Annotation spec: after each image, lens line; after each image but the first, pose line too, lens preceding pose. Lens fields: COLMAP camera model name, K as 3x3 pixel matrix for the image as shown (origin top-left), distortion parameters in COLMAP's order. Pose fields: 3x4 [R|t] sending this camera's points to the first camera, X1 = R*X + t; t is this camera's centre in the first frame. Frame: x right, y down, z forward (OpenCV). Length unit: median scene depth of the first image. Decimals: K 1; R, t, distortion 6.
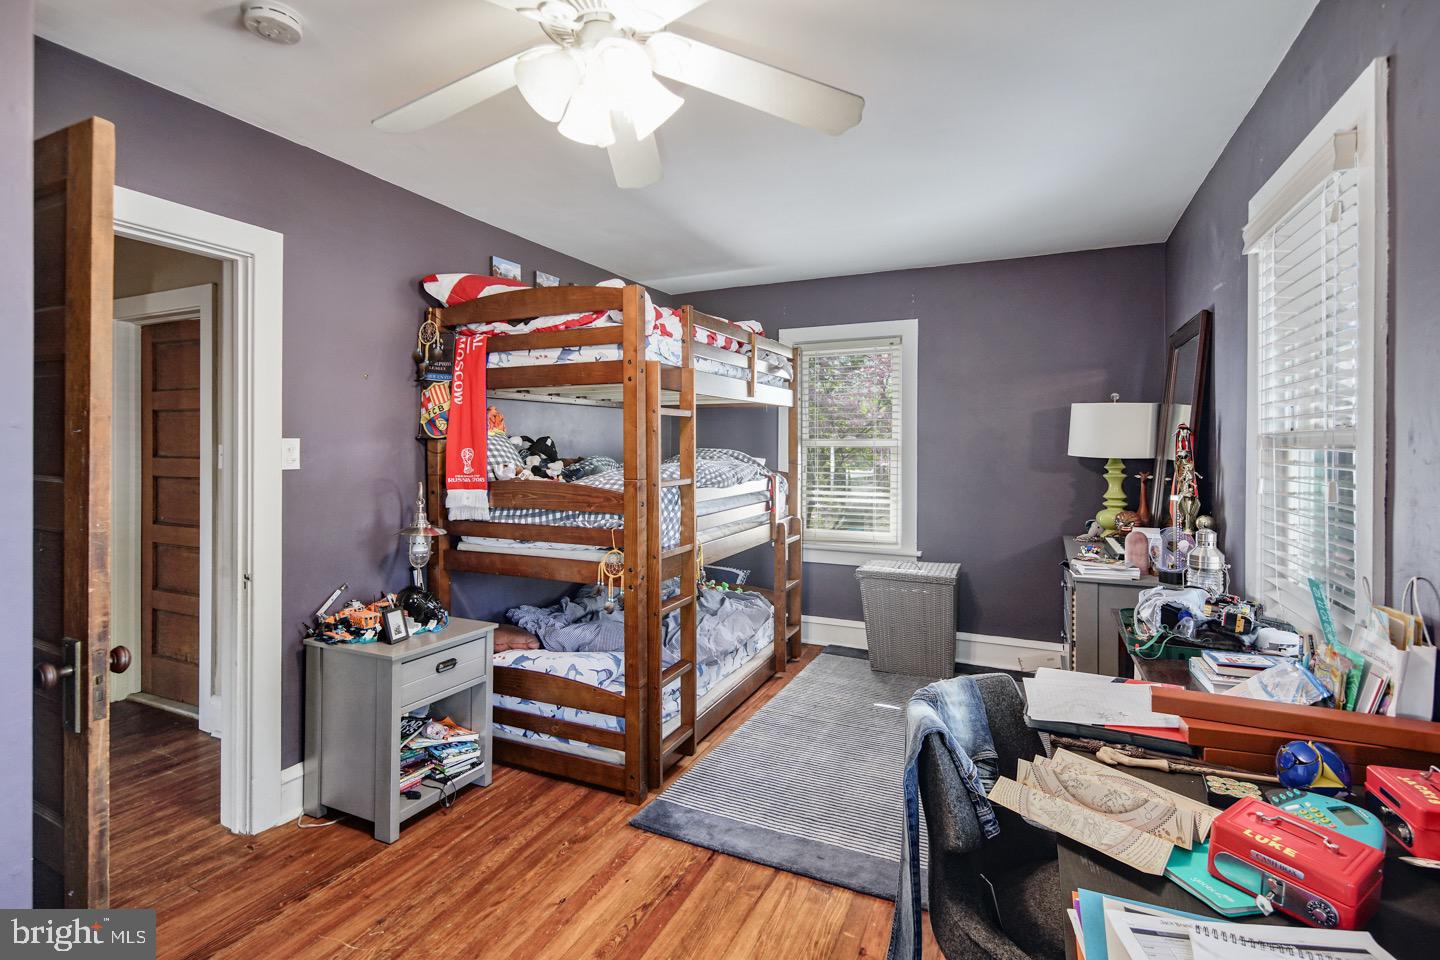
lens RADIAL K [[702.3, 0, 705.9], [0, 702.3, 446.5], [0, 0, 1]] dist [0.002809, -0.002027]
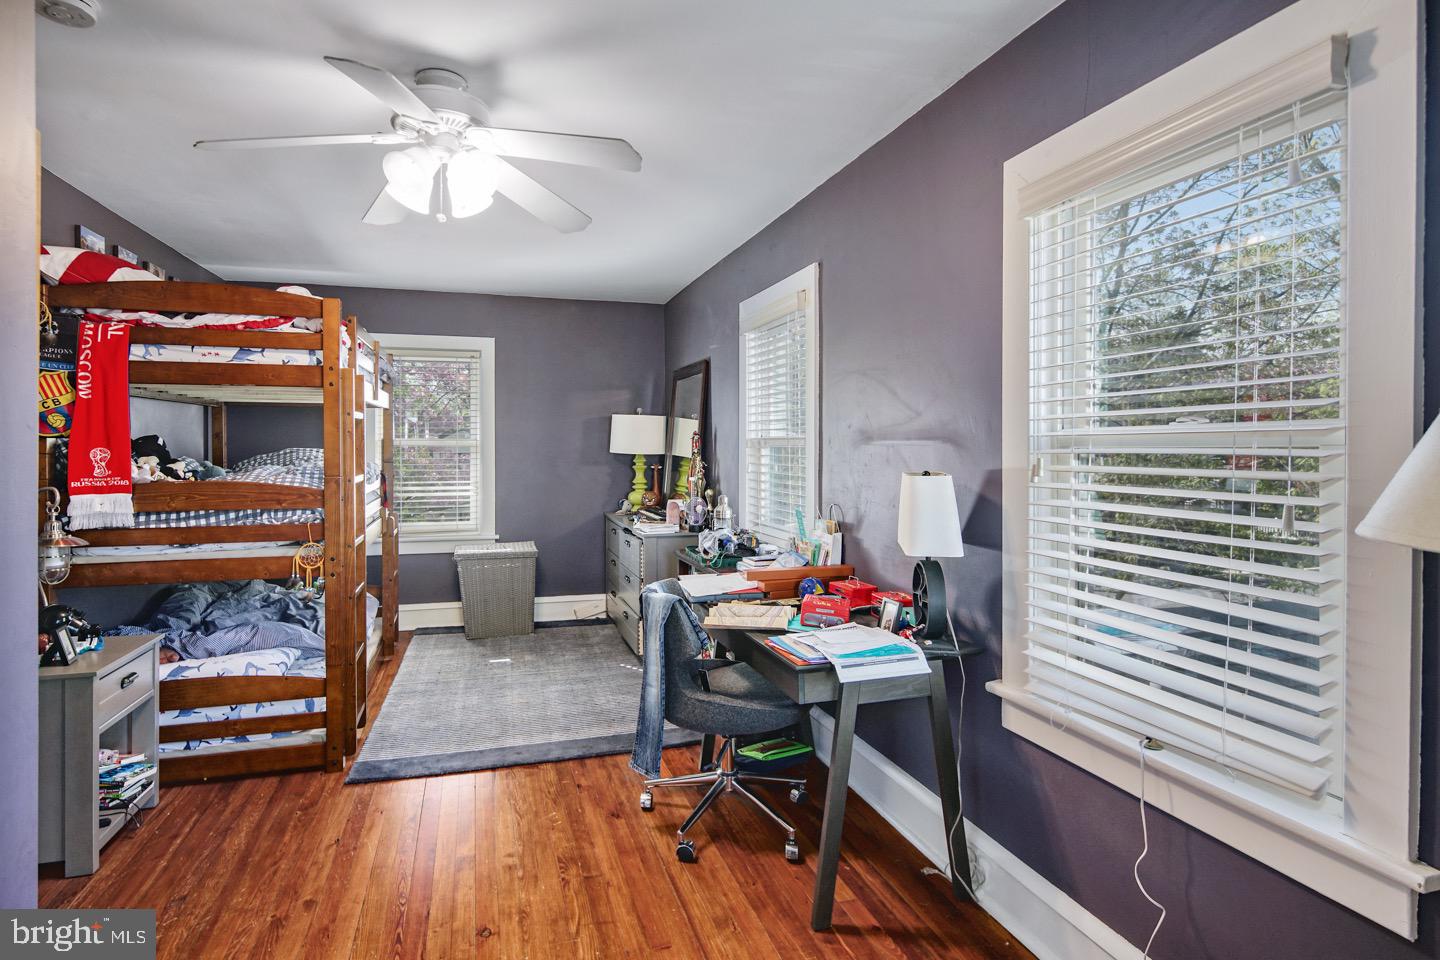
lens RADIAL K [[702.3, 0, 705.9], [0, 702.3, 446.5], [0, 0, 1]] dist [0.002809, -0.002027]
pose [[0.740719, -0.000641, 0.671815, -0.379642], [0.000557, 1.000000, 0.000341, 0.000624], [-0.671815, 0.000122, 0.740719, -0.185031]]
